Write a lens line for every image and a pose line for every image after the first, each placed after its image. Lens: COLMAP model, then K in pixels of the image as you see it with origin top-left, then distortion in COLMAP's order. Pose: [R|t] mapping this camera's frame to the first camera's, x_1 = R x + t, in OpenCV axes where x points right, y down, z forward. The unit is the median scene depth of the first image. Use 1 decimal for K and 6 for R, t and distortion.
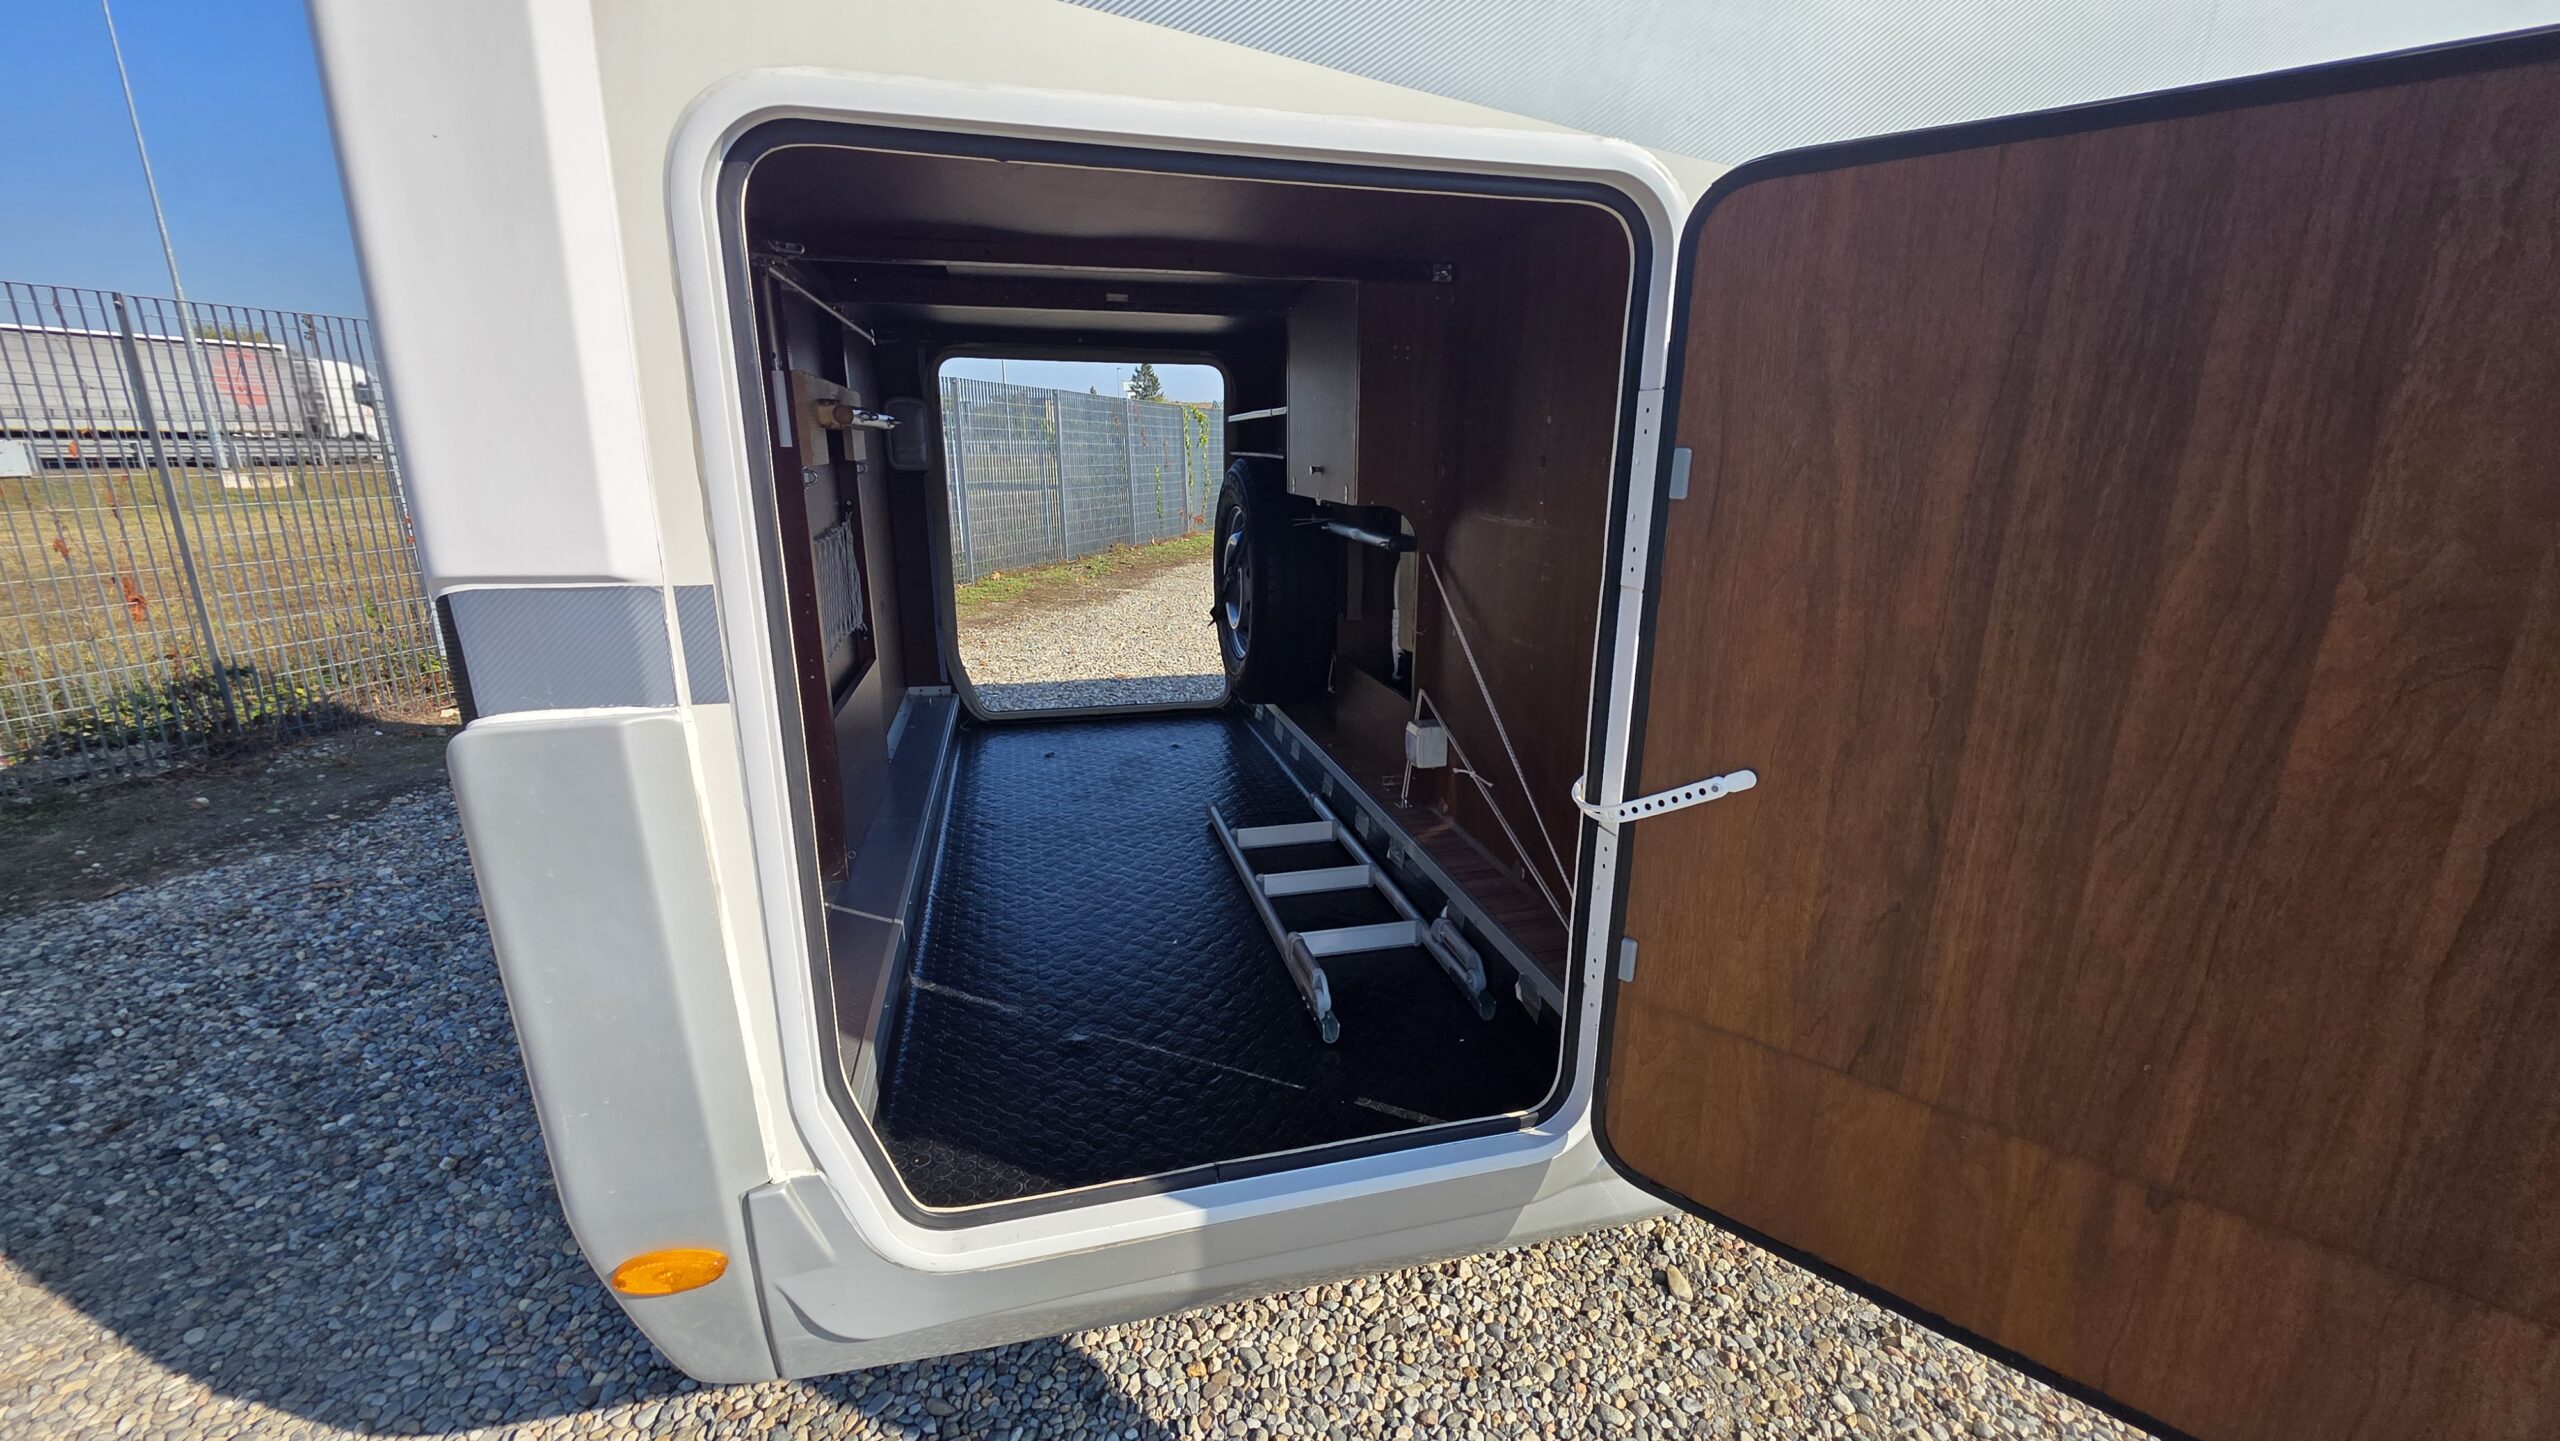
lens RADIAL K [[1020.0, 0, 1282.1], [0, 1020.0, 707.1], [0, 0, 1]] dist [0.002543, 0.000551]
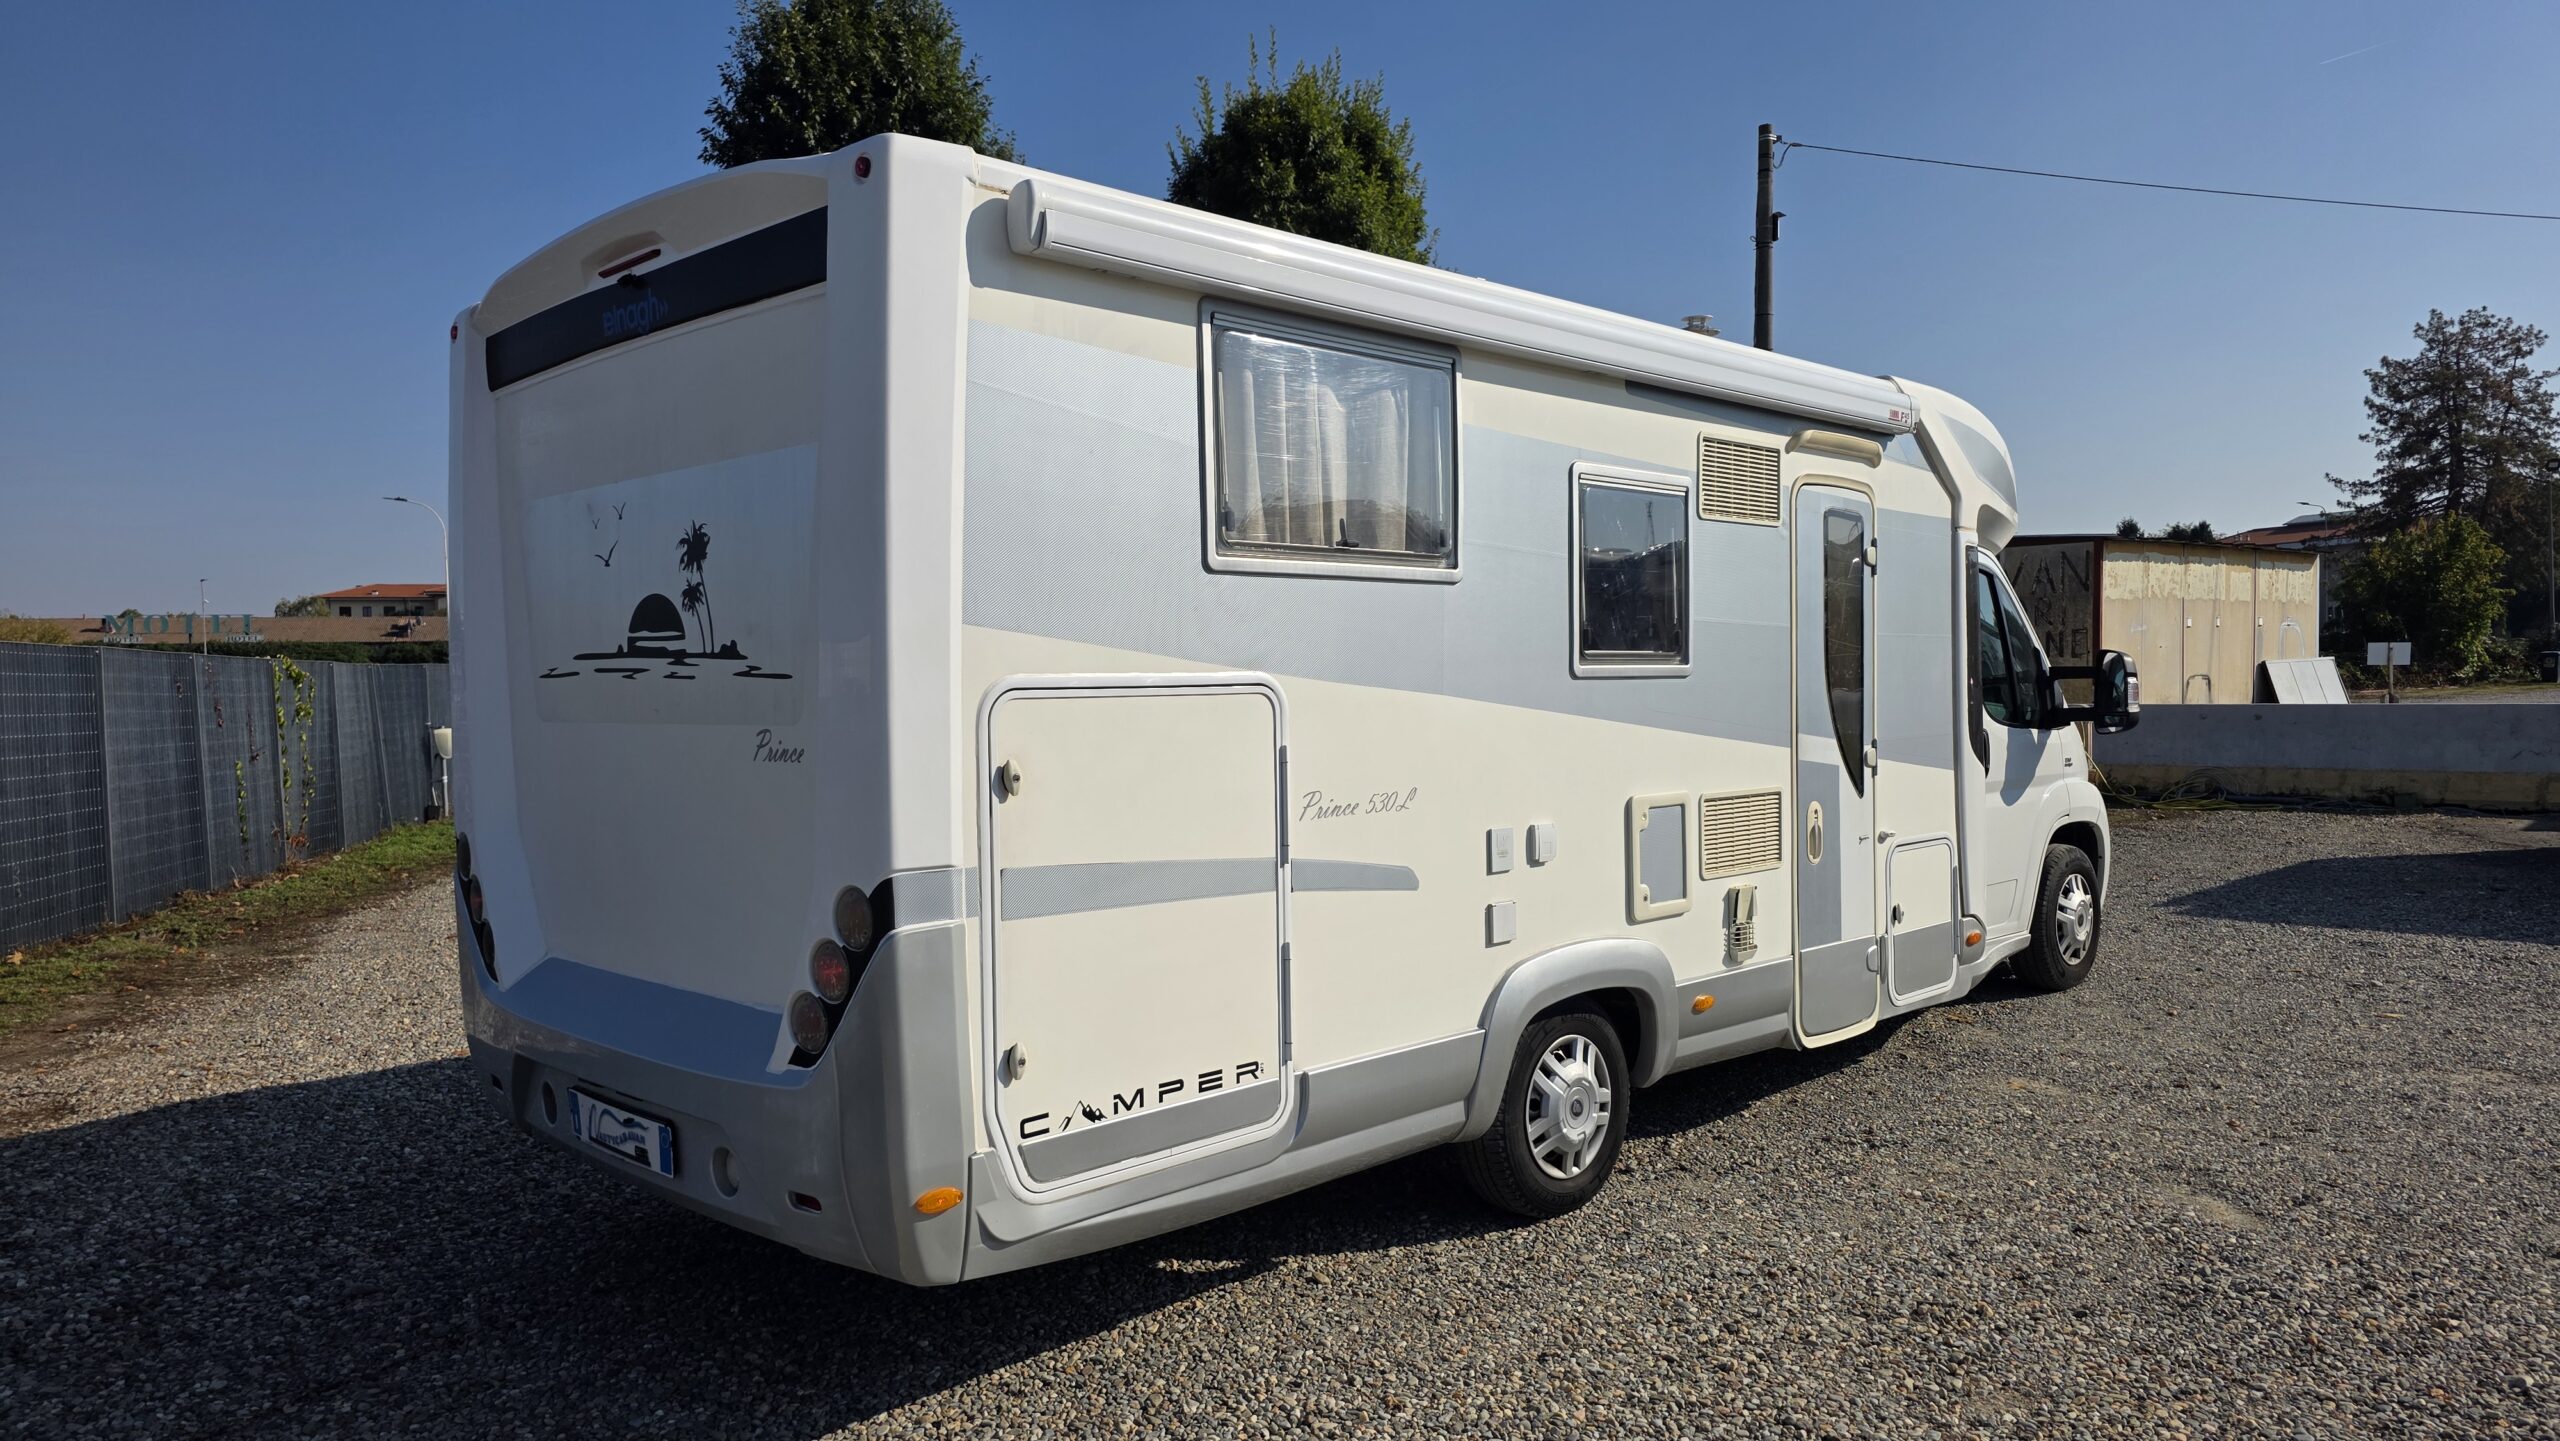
lens RADIAL K [[1750.6, 0, 1282.9], [0, 1750.6, 733.7], [0, 0, 1]] dist [0.004555, 0.000723]
pose [[0.857964, -0.027454, 0.512975, -1.131240], [0.141070, 0.972773, -0.183880, 0.241512], [-0.493960, 0.230128, 0.838478, -1.587690]]
